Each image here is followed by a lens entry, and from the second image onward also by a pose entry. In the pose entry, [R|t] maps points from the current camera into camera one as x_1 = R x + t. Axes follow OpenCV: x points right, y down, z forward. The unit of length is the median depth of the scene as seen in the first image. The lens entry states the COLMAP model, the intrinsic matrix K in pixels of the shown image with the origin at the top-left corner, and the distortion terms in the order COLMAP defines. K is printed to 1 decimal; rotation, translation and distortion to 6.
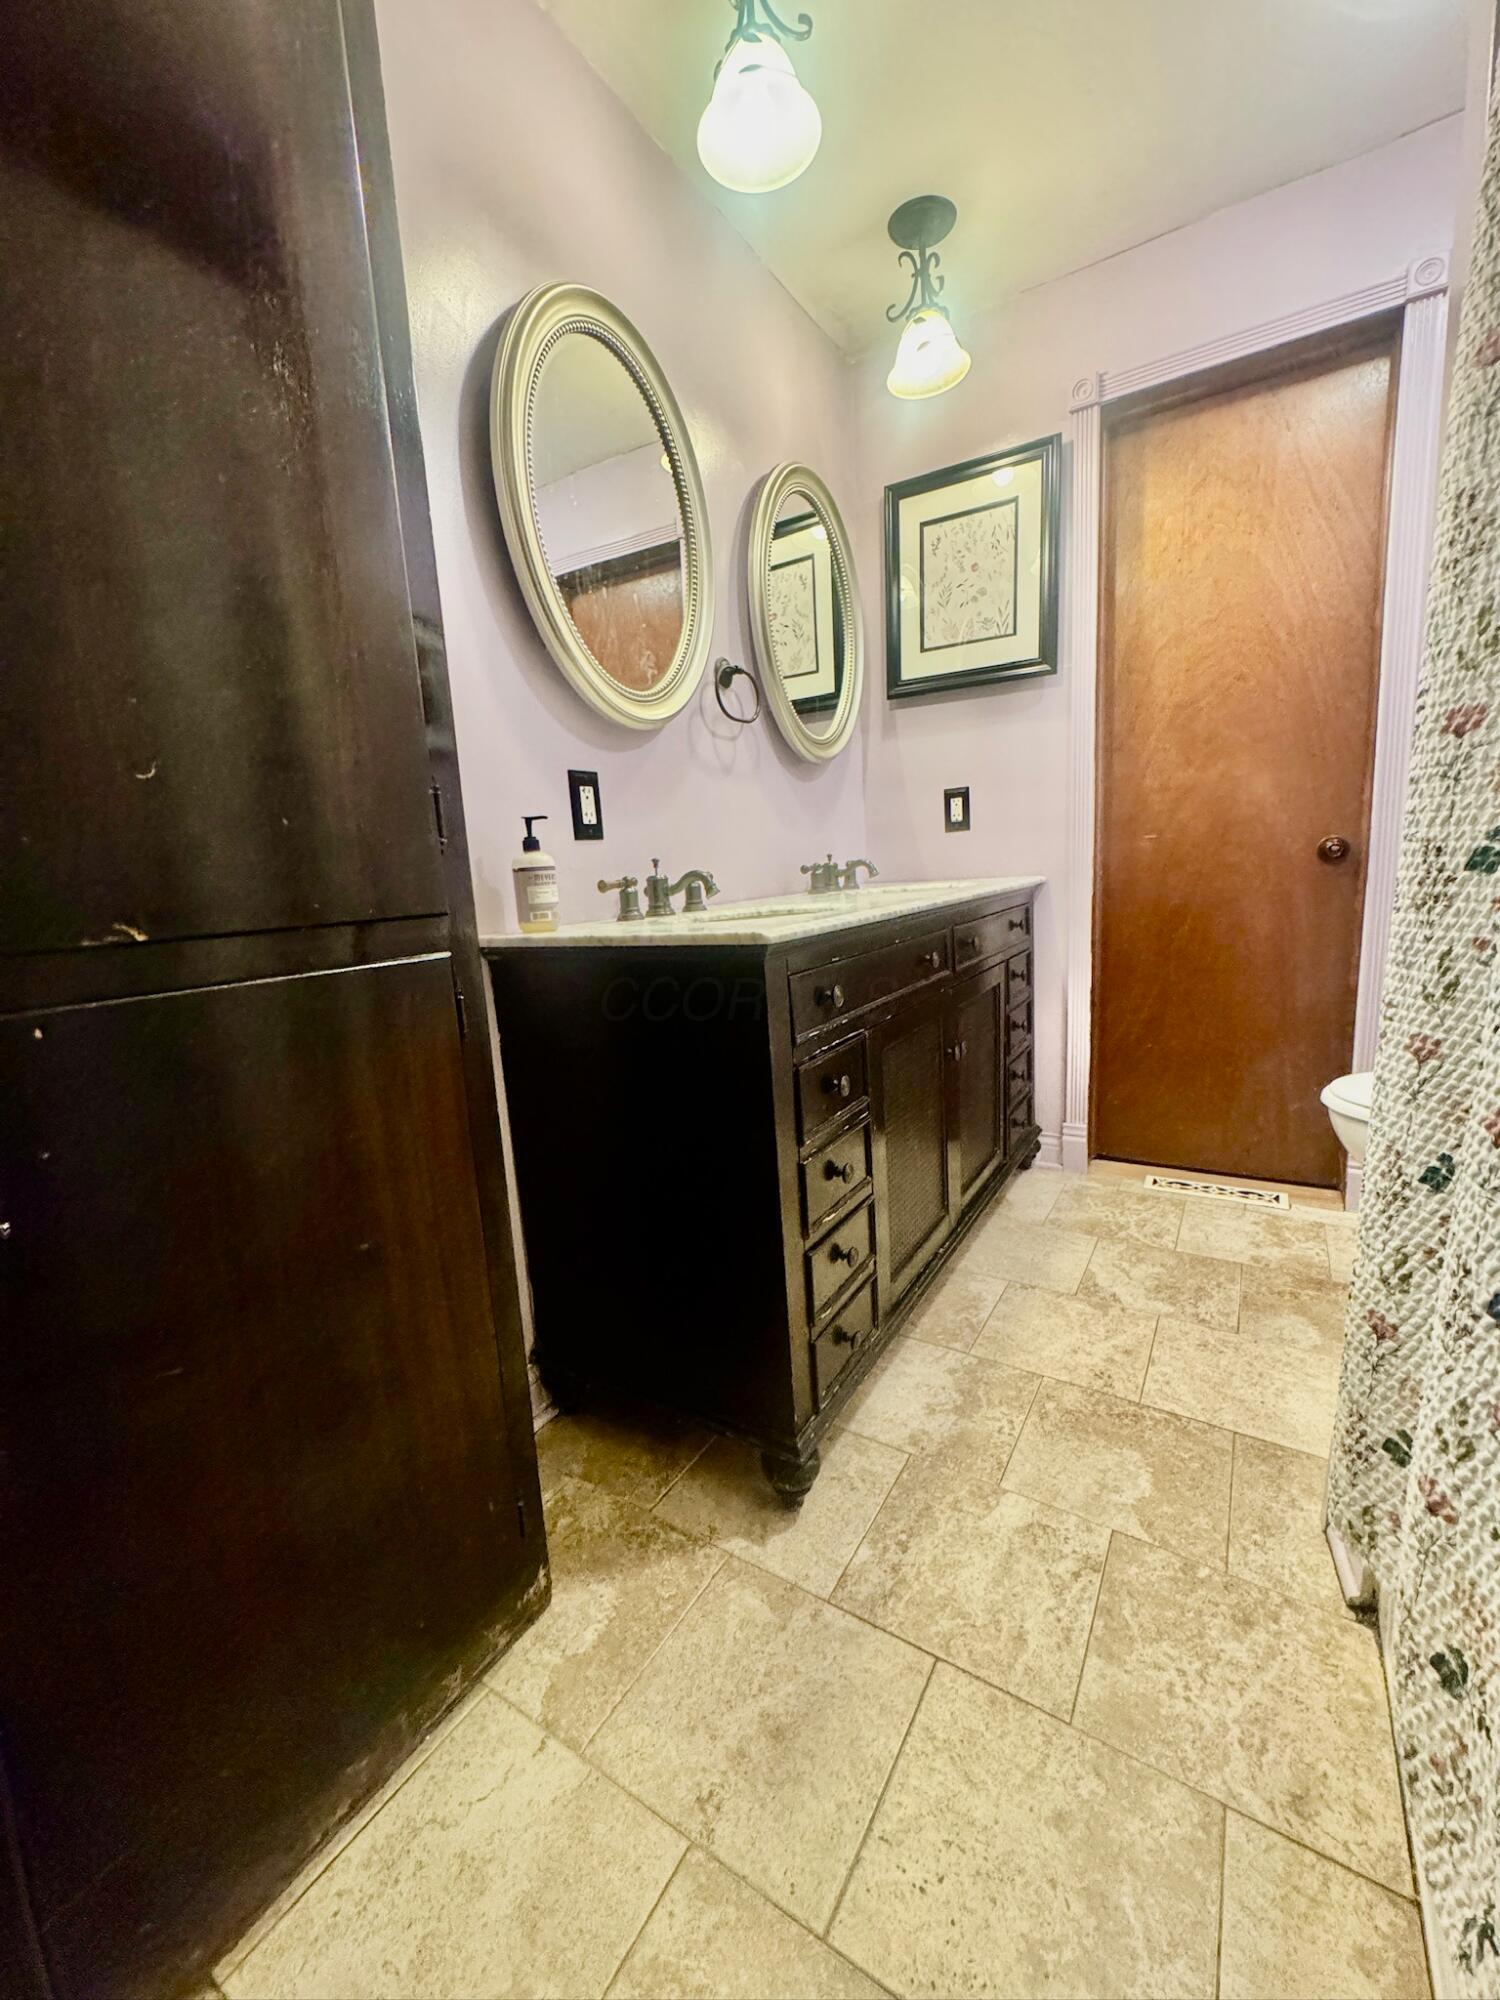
lens RADIAL K [[805.0, 0, 749.7], [0, 805.0, 998.7], [0, 0, 1]] dist [-0.001226, 0.000105]
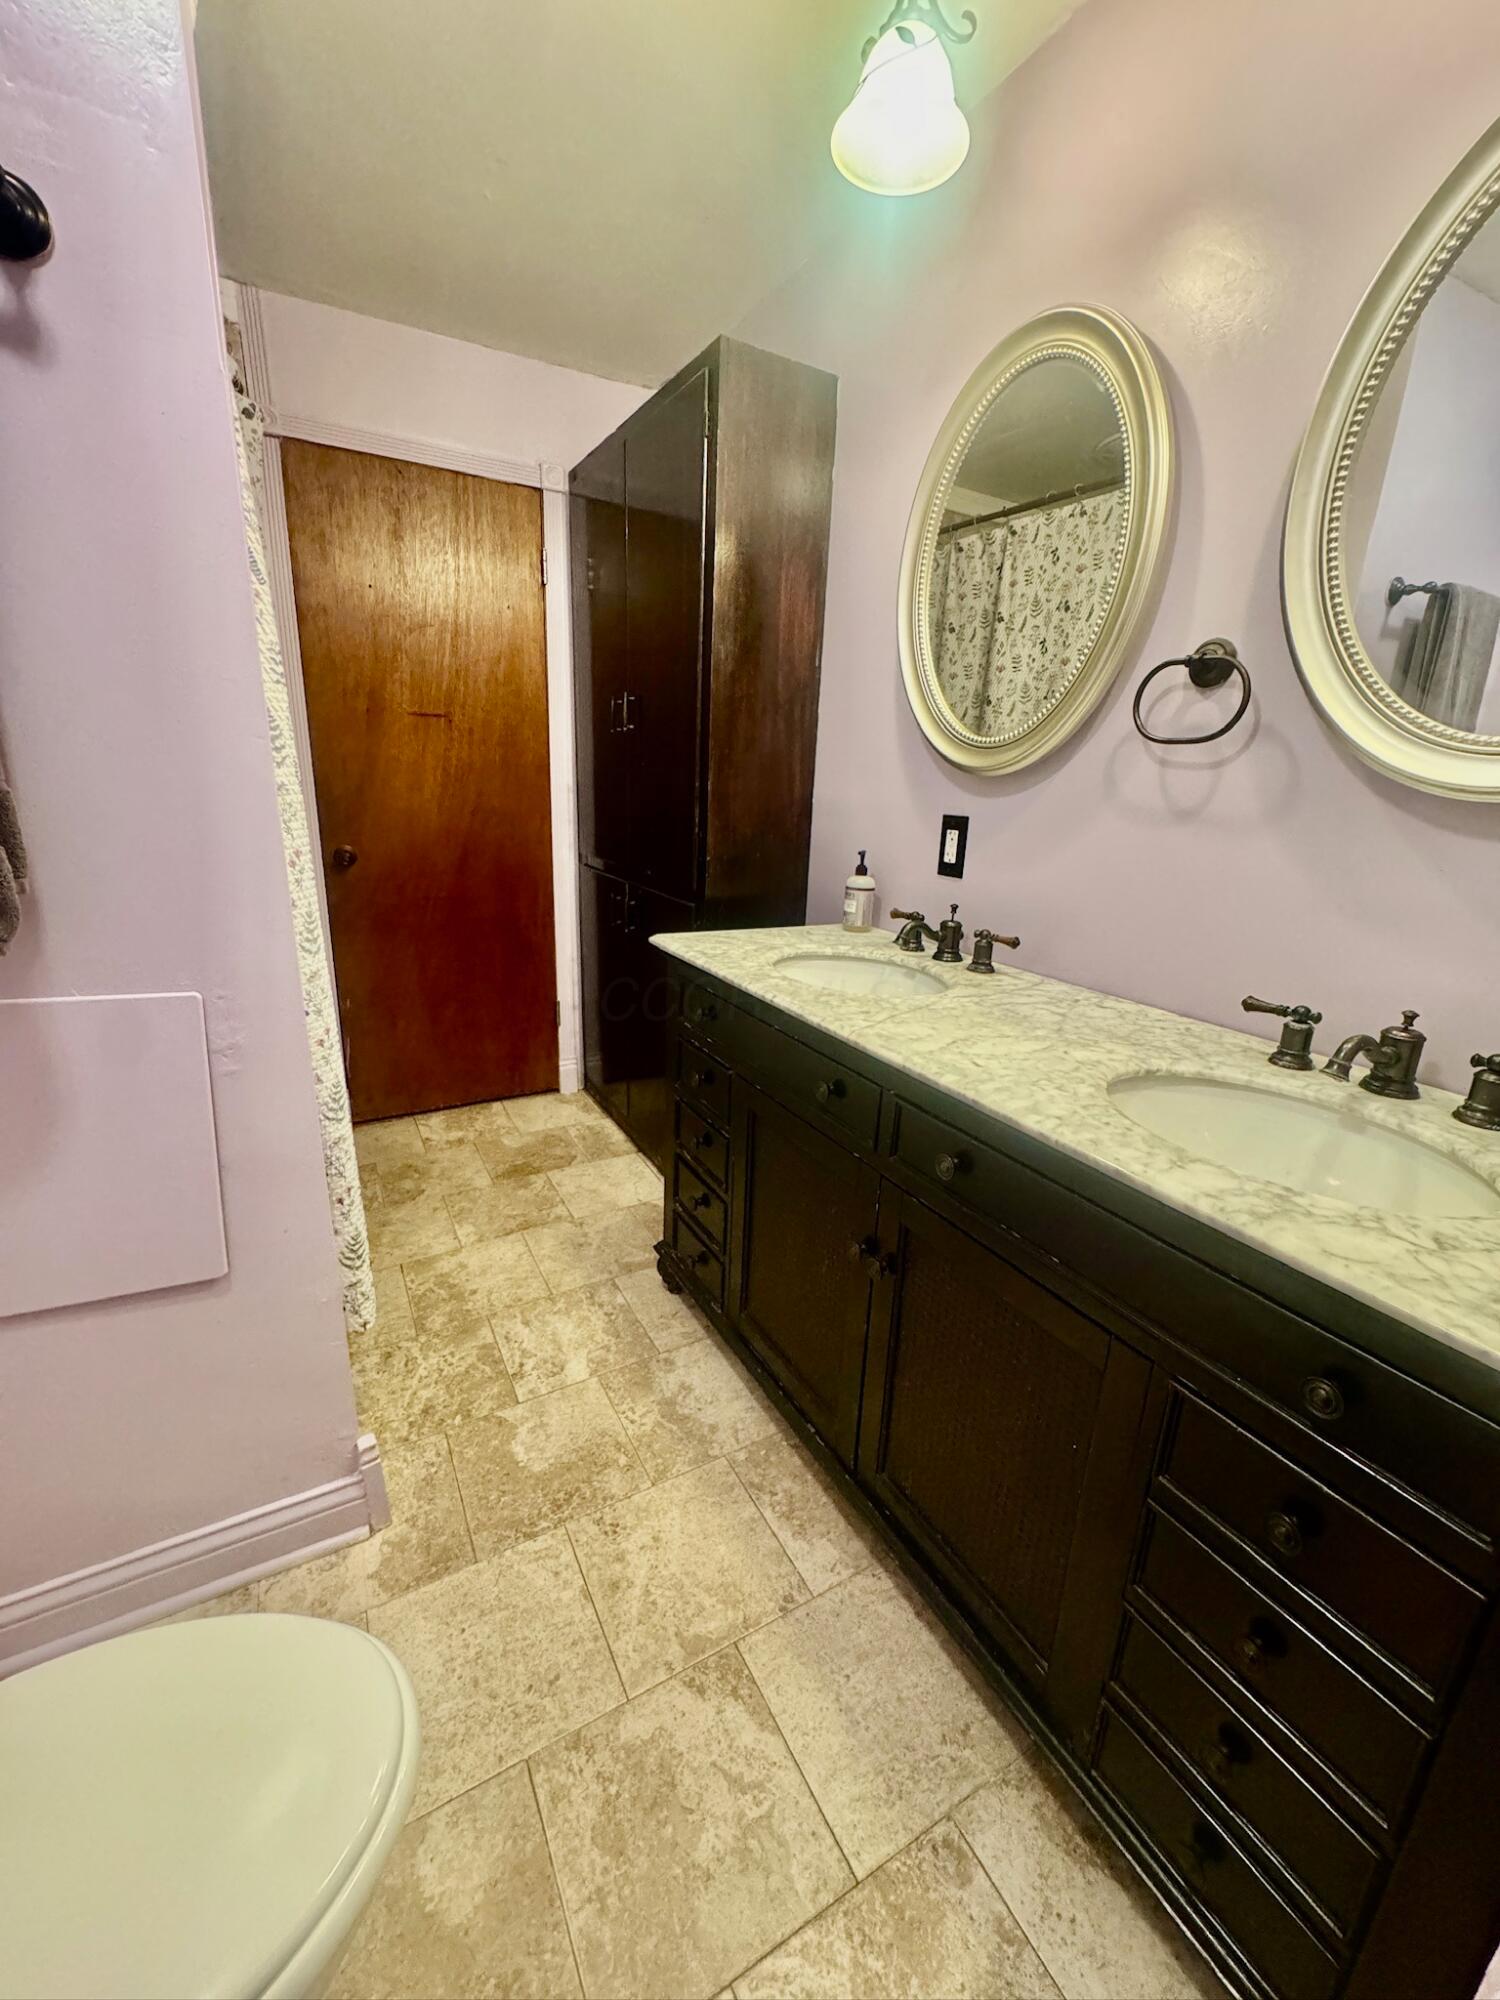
lens RADIAL K [[805.0, 0, 751.2], [0, 805.0, 996.9], [0, 0, 1]] dist [-0.001226, 0.000105]
pose [[-0.480180, 0.273709, -0.833373, 1.027451], [-0.157284, 0.907806, 0.388781, -0.489421], [0.862954, 0.317761, -0.392860, 1.399402]]
